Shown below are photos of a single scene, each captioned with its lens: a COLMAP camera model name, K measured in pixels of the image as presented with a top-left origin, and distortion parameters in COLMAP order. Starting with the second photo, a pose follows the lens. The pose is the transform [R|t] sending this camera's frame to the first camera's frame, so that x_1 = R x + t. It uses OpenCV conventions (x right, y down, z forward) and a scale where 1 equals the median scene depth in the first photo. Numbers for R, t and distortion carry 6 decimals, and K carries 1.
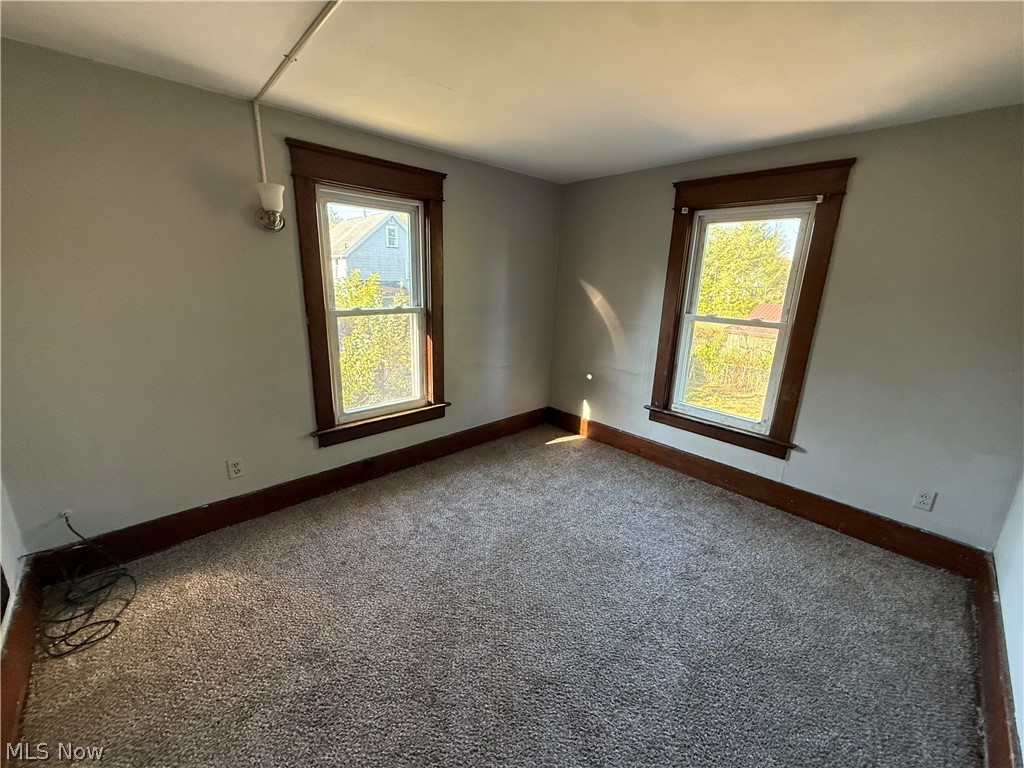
lens RADIAL K [[407.2, 0, 510.6], [0, 407.2, 382.7], [0, 0, 1]] dist [0.001187, -0.000195]
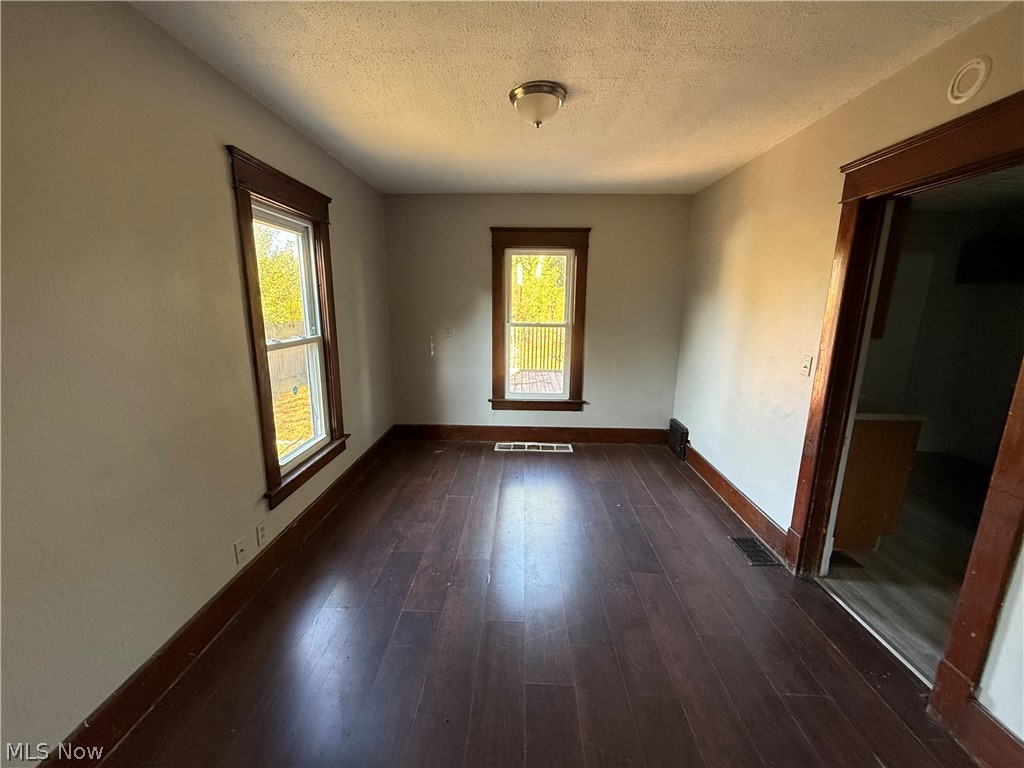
lens RADIAL K [[415.7, 0, 513.3], [0, 415.7, 387.2], [0, 0, 1]] dist [0.000383, -0.000041]
pose [[0.687650, -0.172682, 0.705209, -0.628775], [0.203875, 0.978150, 0.040717, -0.020937], [-0.696831, 0.115775, 0.707830, 0.050068]]
